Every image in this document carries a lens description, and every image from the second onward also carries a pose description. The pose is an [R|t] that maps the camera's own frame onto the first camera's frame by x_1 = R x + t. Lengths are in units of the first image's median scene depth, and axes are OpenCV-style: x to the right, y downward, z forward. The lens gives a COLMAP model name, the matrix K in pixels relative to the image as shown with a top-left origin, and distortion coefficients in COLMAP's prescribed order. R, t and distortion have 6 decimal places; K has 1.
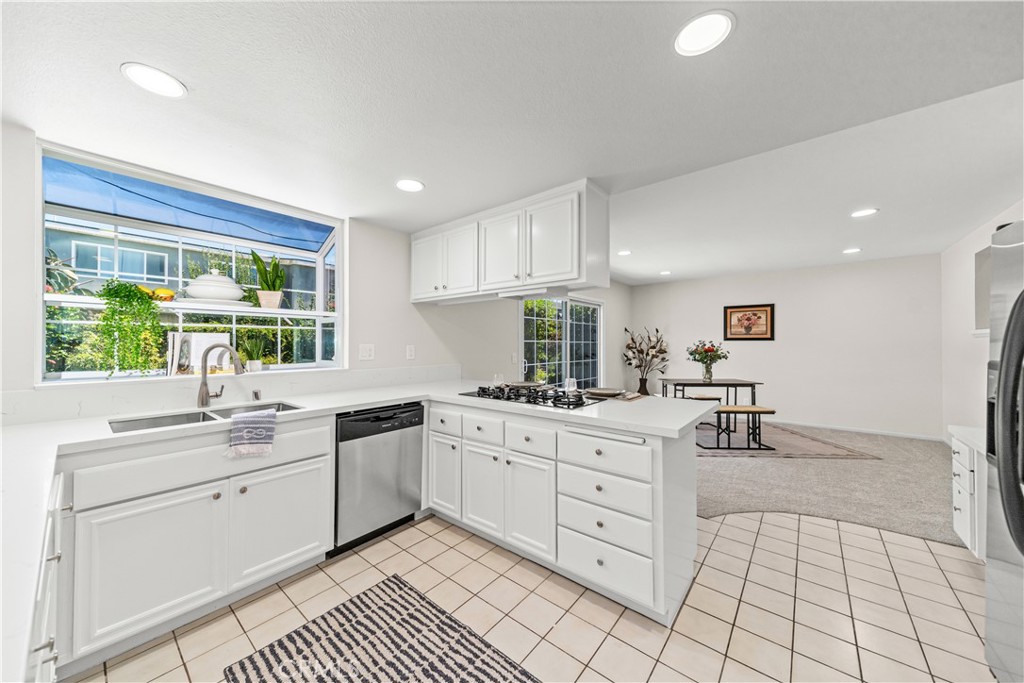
lens RADIAL K [[359.4, 0, 506.5], [0, 359.4, 340.3], [0, 0, 1]] dist [0.004853, -0.000431]
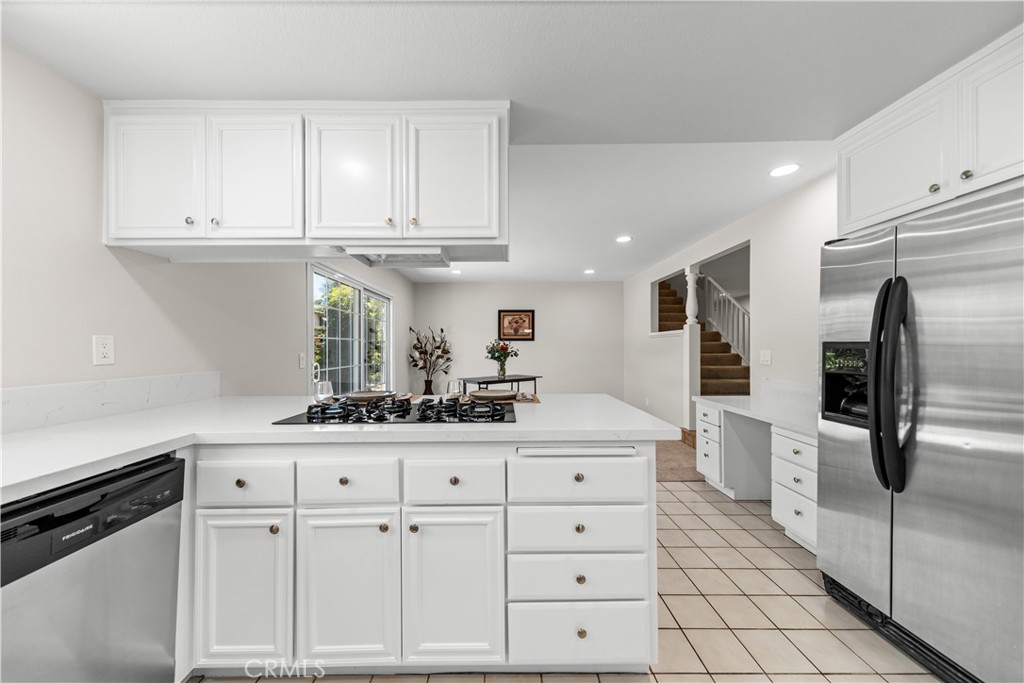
lens RADIAL K [[359.4, 0, 512.1], [0, 359.4, 345.0], [0, 0, 1]] dist [0.004853, -0.000431]
pose [[0.767727, -0.001343, 0.640776, -0.176373], [0.000319, 0.999998, 0.001715, 0.029375], [-0.640777, -0.001112, 0.767726, 0.322920]]
